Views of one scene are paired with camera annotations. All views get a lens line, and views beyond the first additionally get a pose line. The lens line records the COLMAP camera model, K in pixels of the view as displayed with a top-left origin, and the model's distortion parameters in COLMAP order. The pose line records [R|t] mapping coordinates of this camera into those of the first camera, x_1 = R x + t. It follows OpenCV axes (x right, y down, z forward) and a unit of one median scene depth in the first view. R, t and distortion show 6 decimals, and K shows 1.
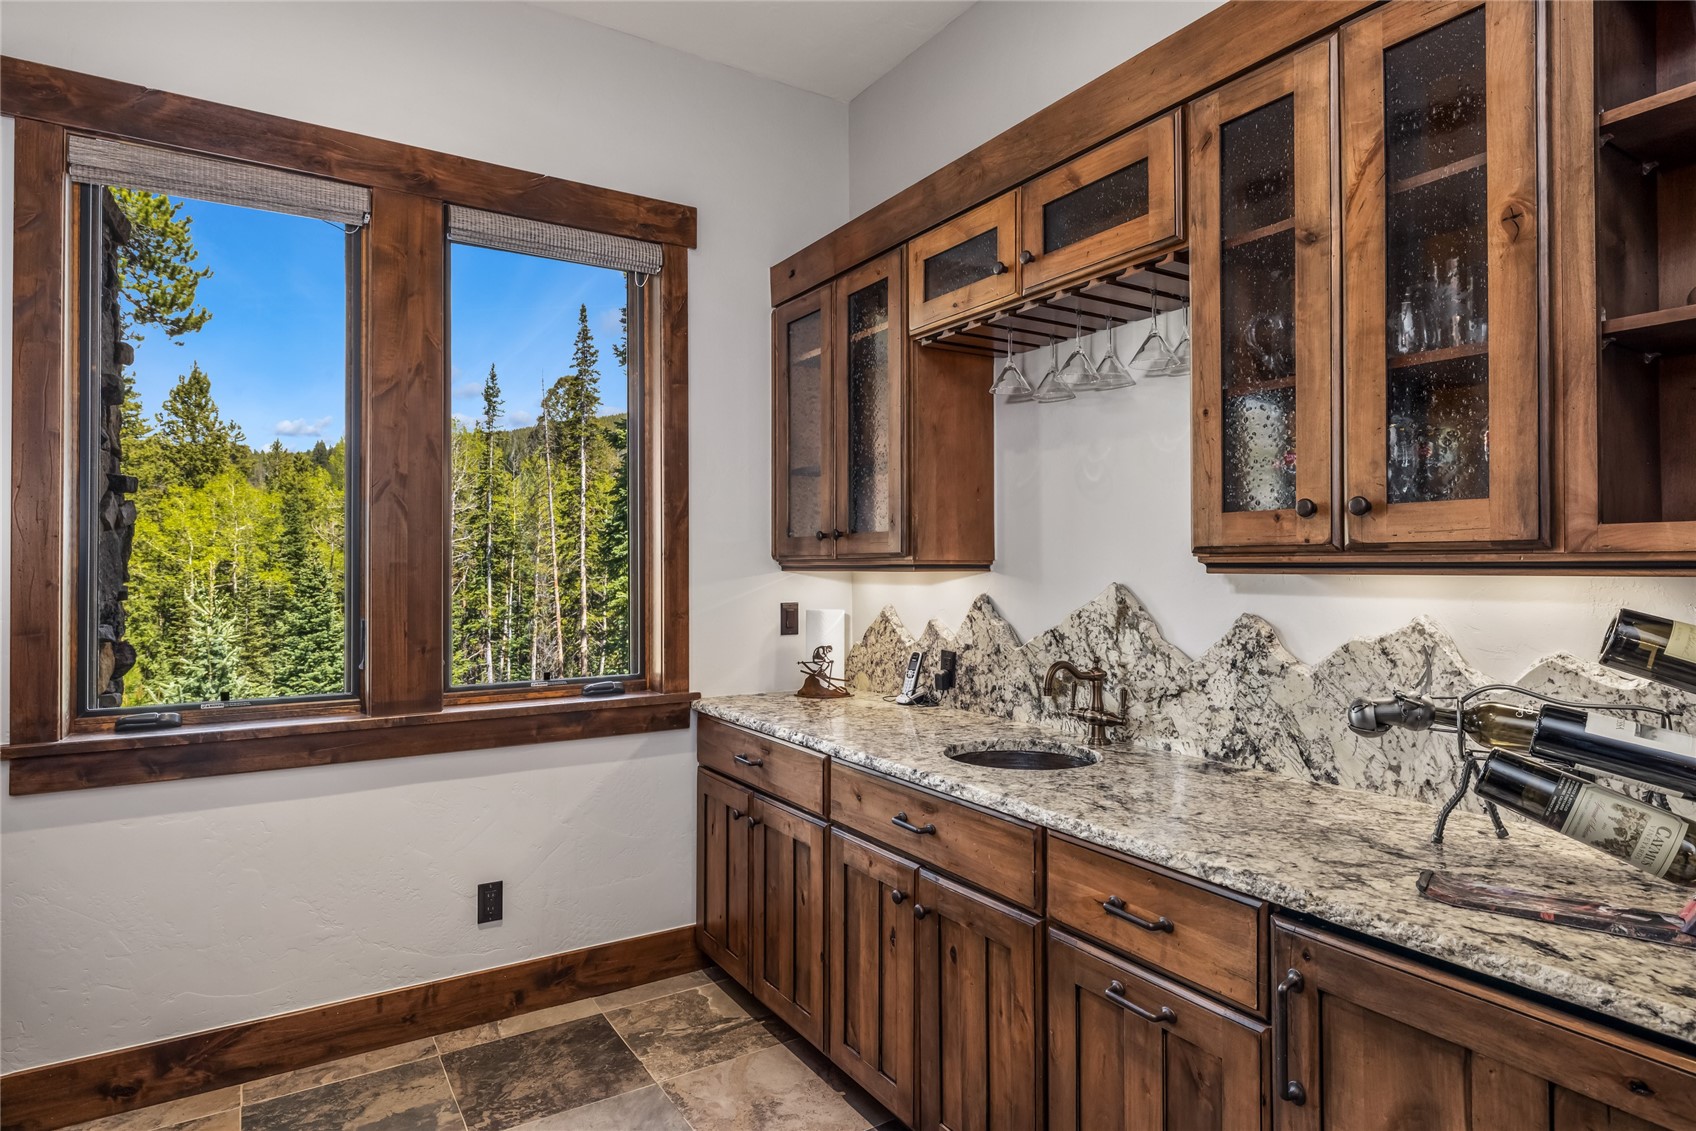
lens RADIAL K [[938.9, 0, 847.6], [0, 938.9, 565.2], [0, 0, 1]] dist [-0.001969, 0.000228]
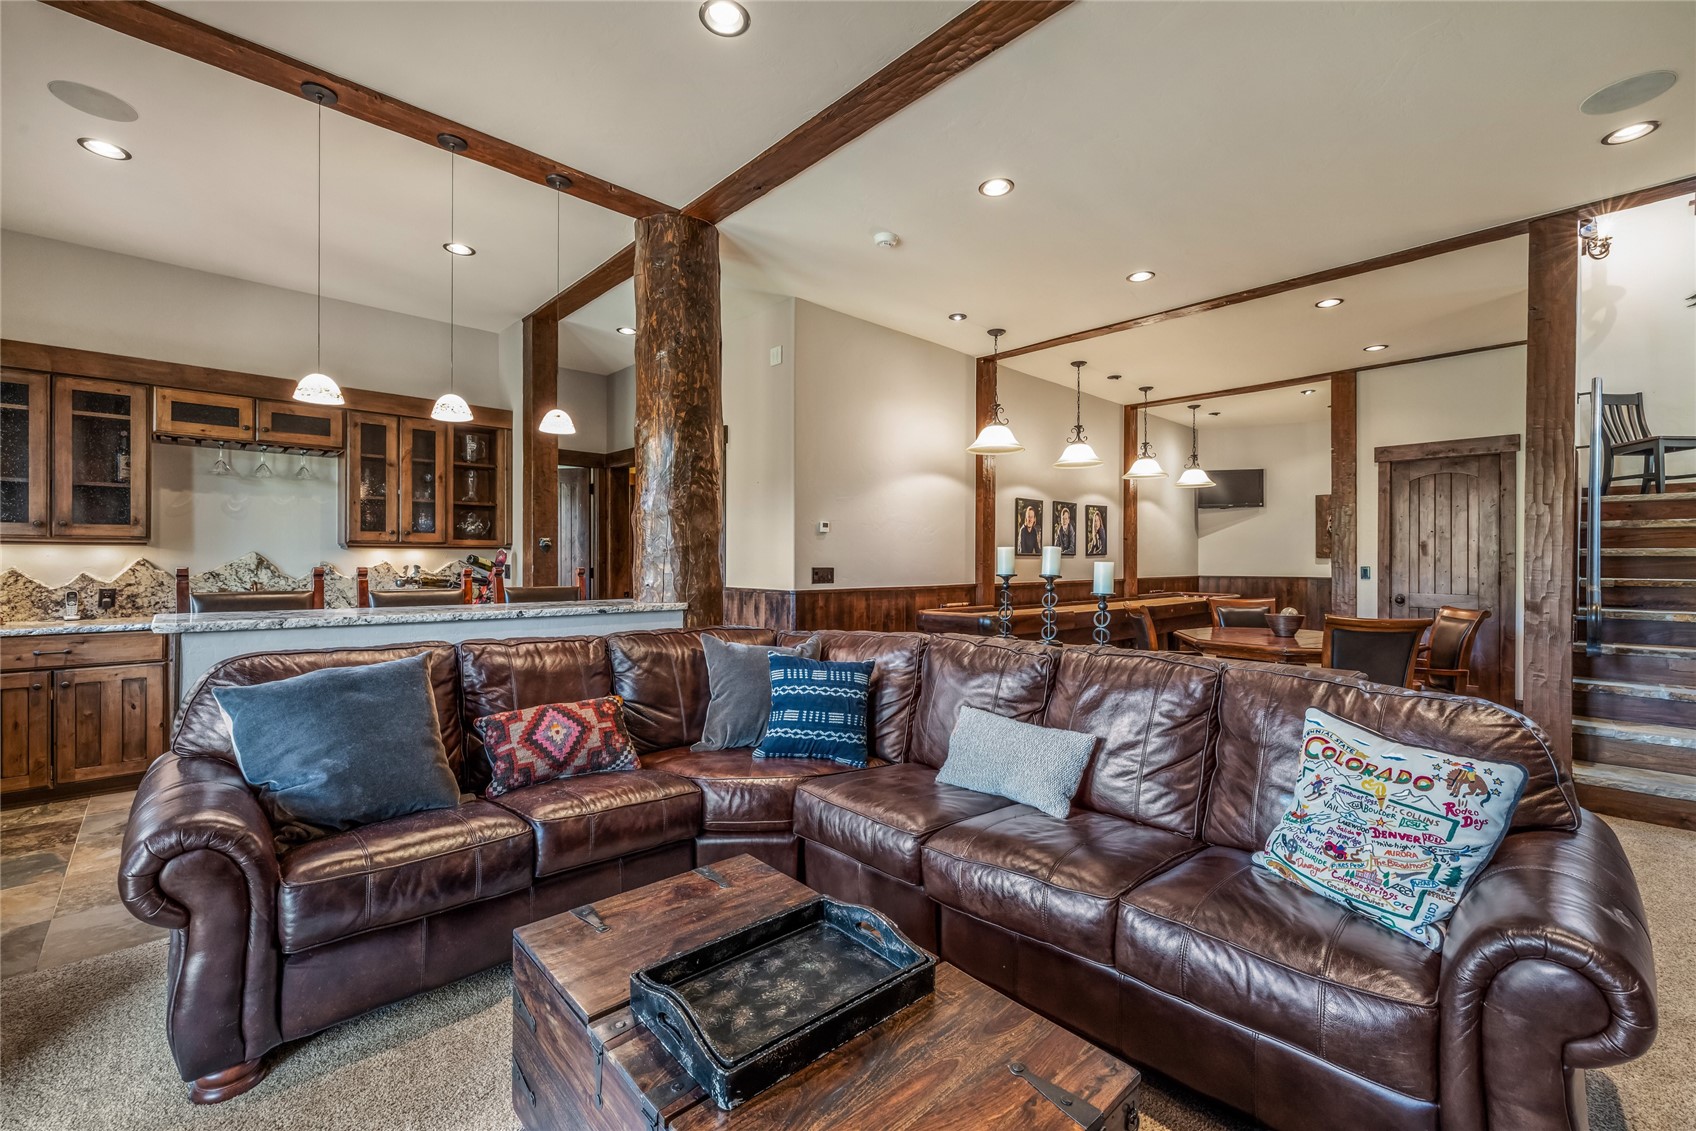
lens RADIAL K [[712.1, 0, 848.1], [0, 712.1, 561.2], [0, 0, 1]] dist [-0.000201, -0.000032]
pose [[-0.205235, -0.002289, 0.978710, -1.862375], [-0.006499, 0.999978, 0.000976, 0.030570], [-0.978691, -0.006160, -0.205245, -0.185565]]
